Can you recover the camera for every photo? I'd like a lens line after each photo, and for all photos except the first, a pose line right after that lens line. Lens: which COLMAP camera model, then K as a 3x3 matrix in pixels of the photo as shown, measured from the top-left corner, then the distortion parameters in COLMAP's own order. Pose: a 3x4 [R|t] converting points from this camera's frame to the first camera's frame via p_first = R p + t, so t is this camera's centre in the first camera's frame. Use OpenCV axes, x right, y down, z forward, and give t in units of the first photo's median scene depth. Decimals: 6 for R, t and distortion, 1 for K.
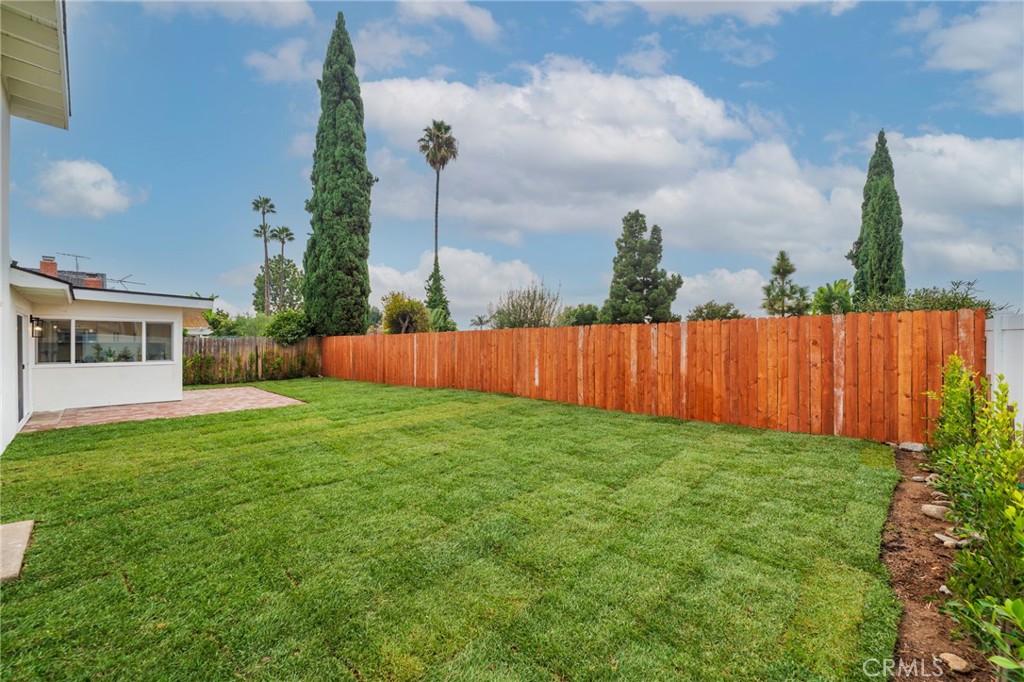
lens RADIAL K [[411.8, 0, 512.0], [0, 411.8, 341.0], [0, 0, 1]] dist [-0.001144, -0.000226]
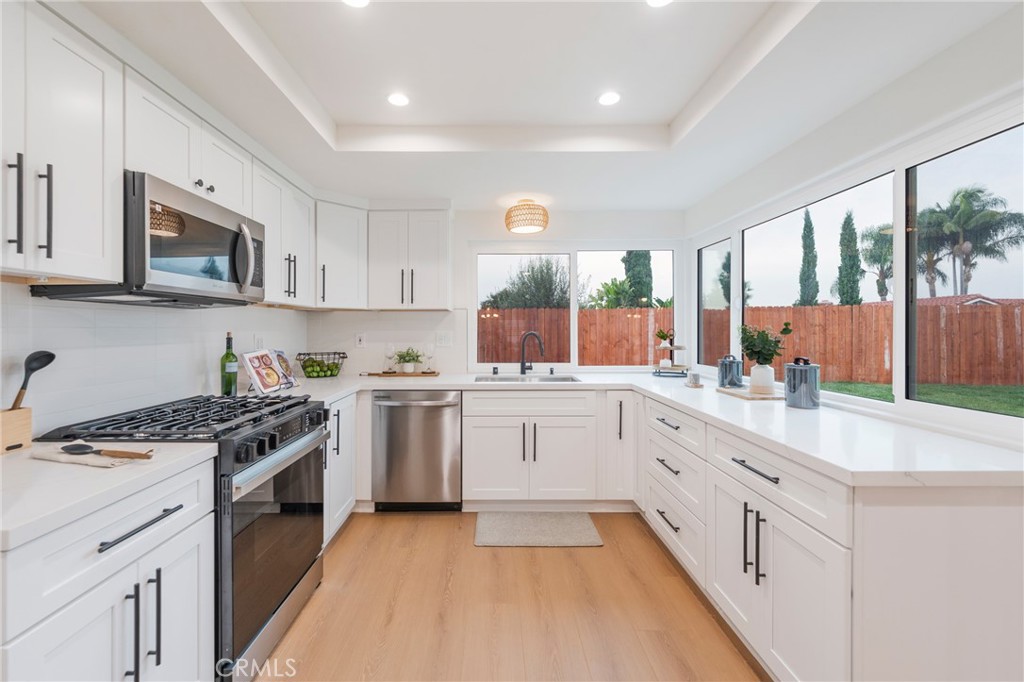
lens RADIAL K [[429.5, 0, 488.0], [0, 429.5, 338.5], [0, 0, 1]] dist [-0.000581, 0.000020]
pose [[0.729010, -0.014744, 0.684344, -1.299719], [-0.002157, 0.999714, 0.023836, 0.021264], [-0.684499, -0.018853, 0.728770, 0.959388]]
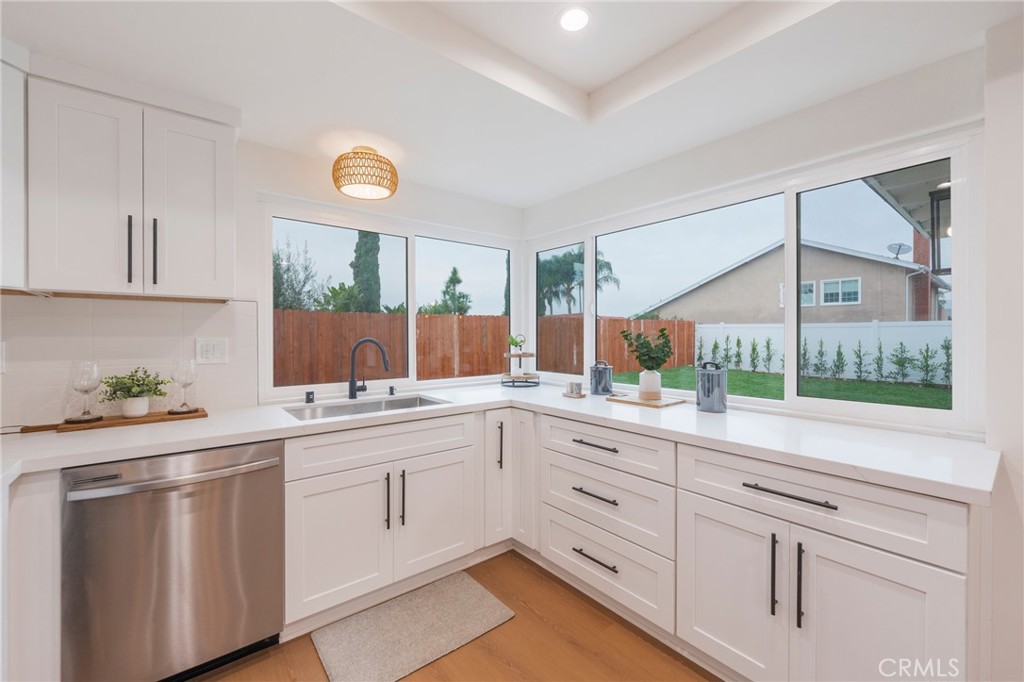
lens RADIAL K [[419.9, 0, 512.0], [0, 419.9, 341.0], [0, 0, 1]] dist [0.000187, 0.000019]
pose [[0.128482, -0.012622, 0.991632, -1.264282], [-0.004672, 0.999900, 0.013332, 0.022317], [-0.991701, -0.006346, 0.128410, 1.079185]]
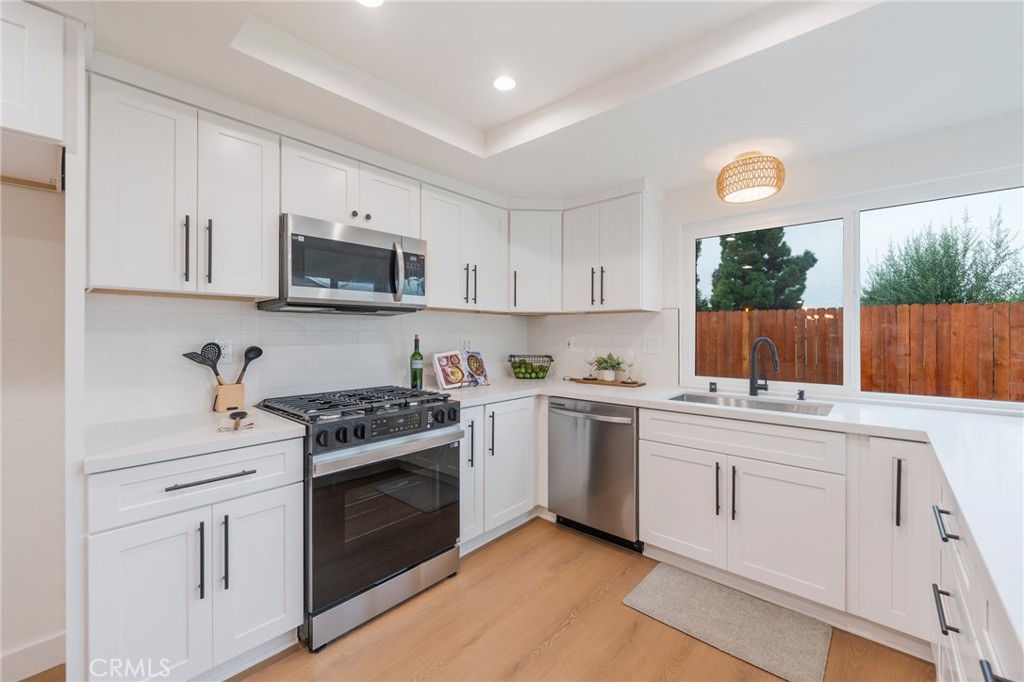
lens RADIAL K [[411.8, 0, 512.0], [0, 411.8, 341.0], [0, 0, 1]] dist [-0.001144, -0.000226]
pose [[0.999291, 0.002298, 0.037592, -1.186367], [-0.003104, 0.999766, 0.021408, 0.021791], [-0.037534, -0.021509, 0.999064, 0.956615]]
